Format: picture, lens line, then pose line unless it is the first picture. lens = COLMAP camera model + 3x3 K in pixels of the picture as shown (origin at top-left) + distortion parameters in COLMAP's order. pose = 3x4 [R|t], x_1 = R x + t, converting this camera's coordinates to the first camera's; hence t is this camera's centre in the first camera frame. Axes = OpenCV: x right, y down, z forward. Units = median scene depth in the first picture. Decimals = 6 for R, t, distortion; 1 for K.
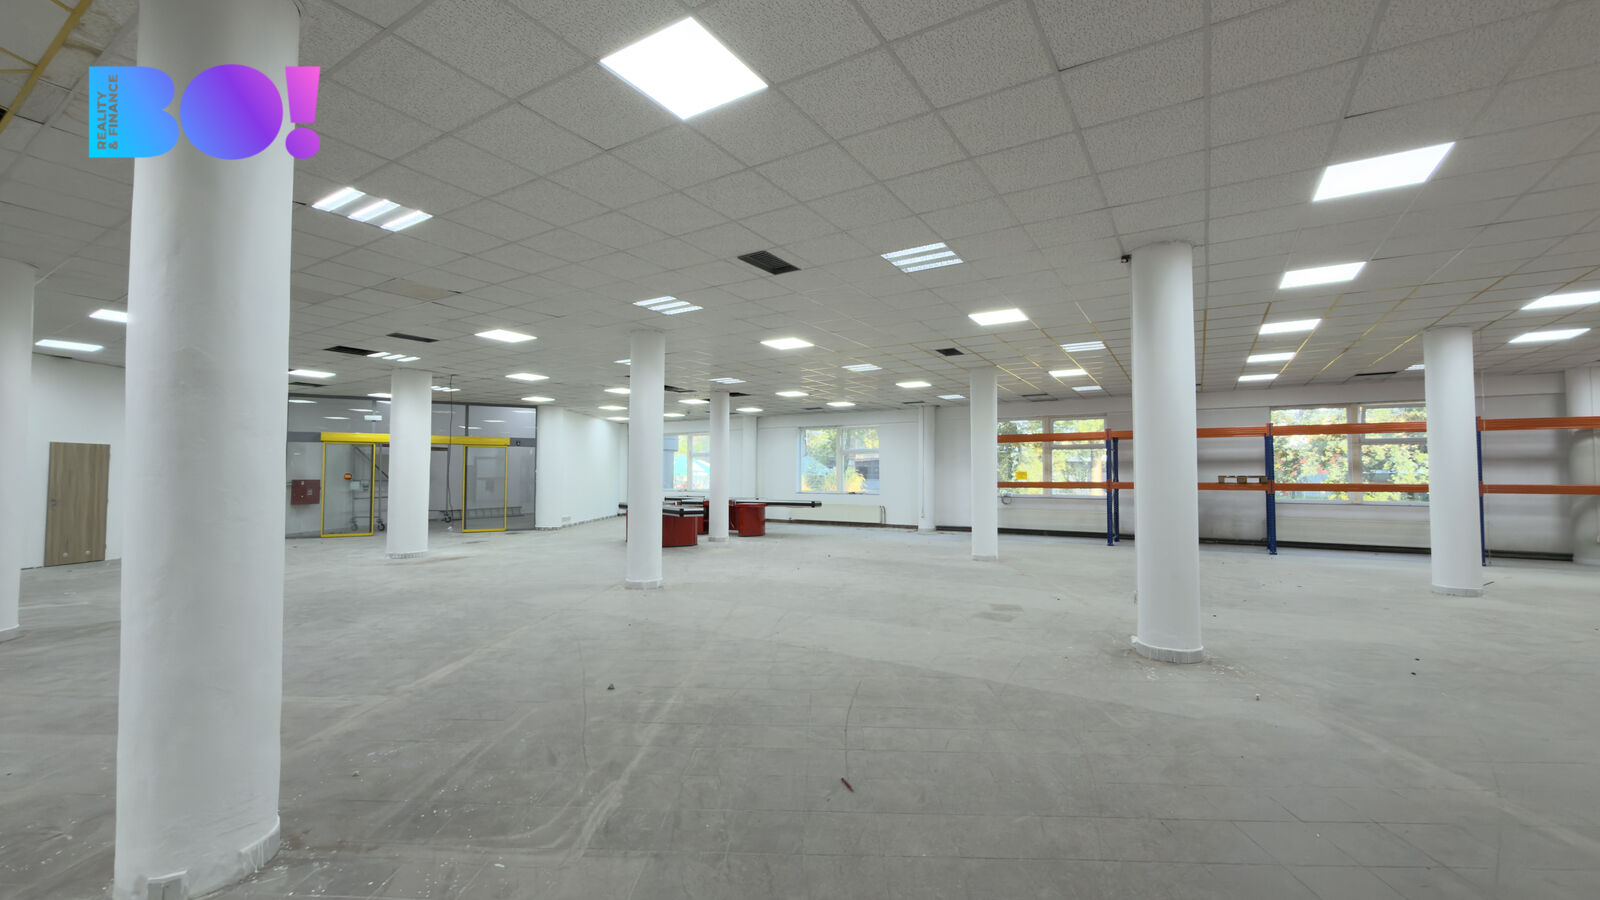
lens RADIAL K [[640.3, 0, 801.6], [0, 640.3, 451.9], [0, 0, 1]] dist [0.001479, 0.000180]
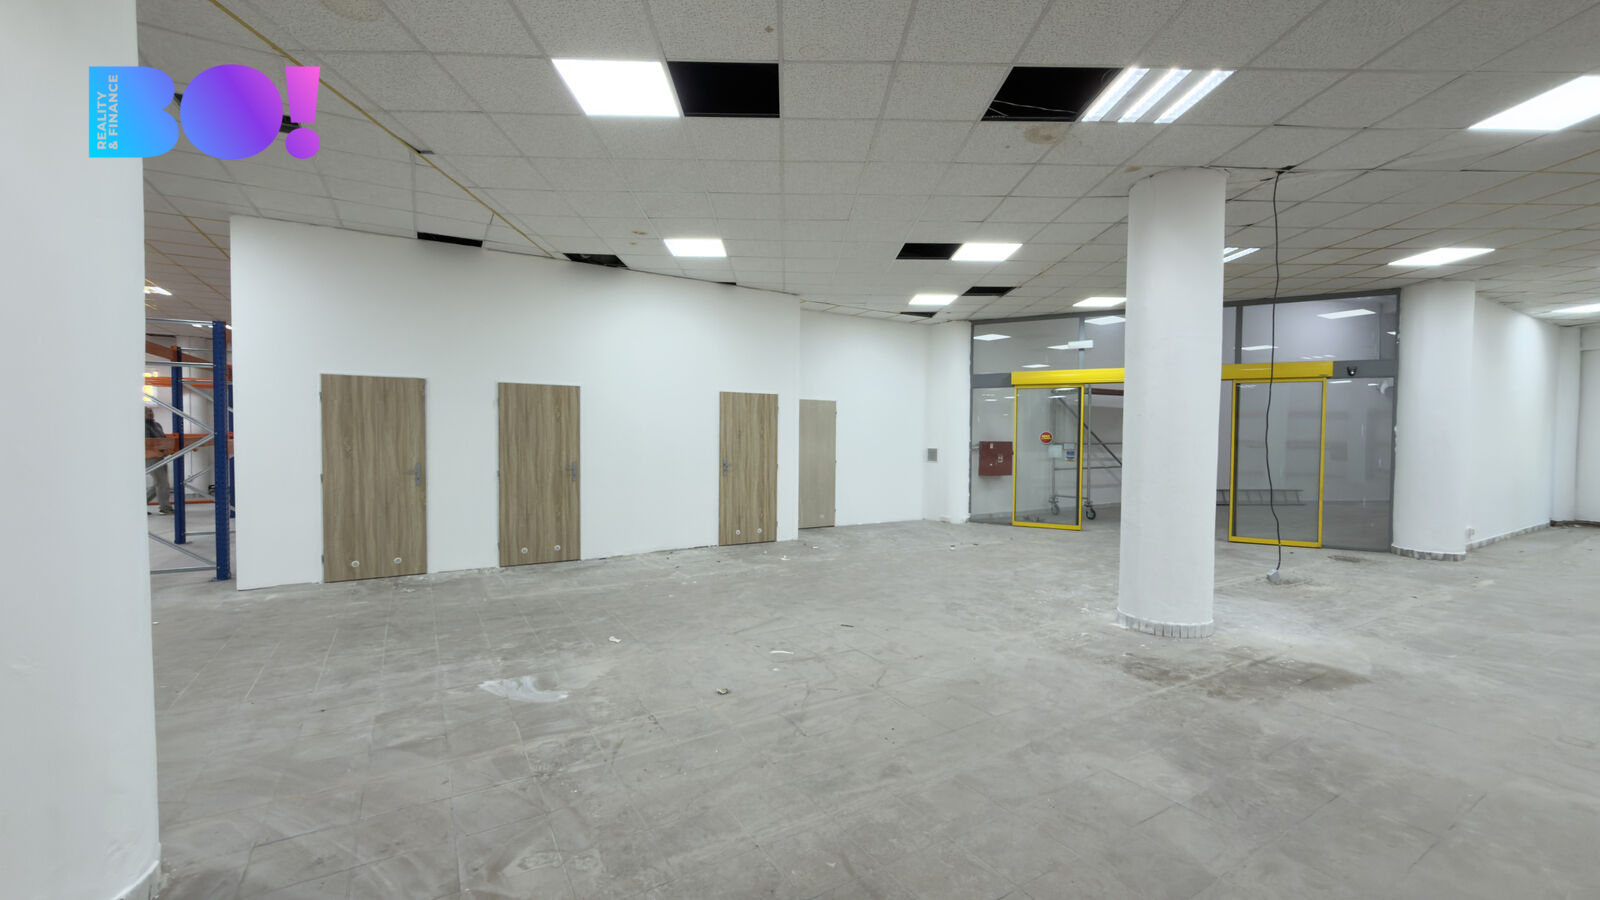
lens RADIAL K [[640.3, 0, 801.6], [0, 640.3, 451.9], [0, 0, 1]] dist [0.001479, 0.000180]
pose [[0.552052, 0.025775, -0.833411, -0.293466], [0.023780, 0.998629, 0.046636, 0.016436], [0.833470, -0.045564, 0.550682, 0.421257]]
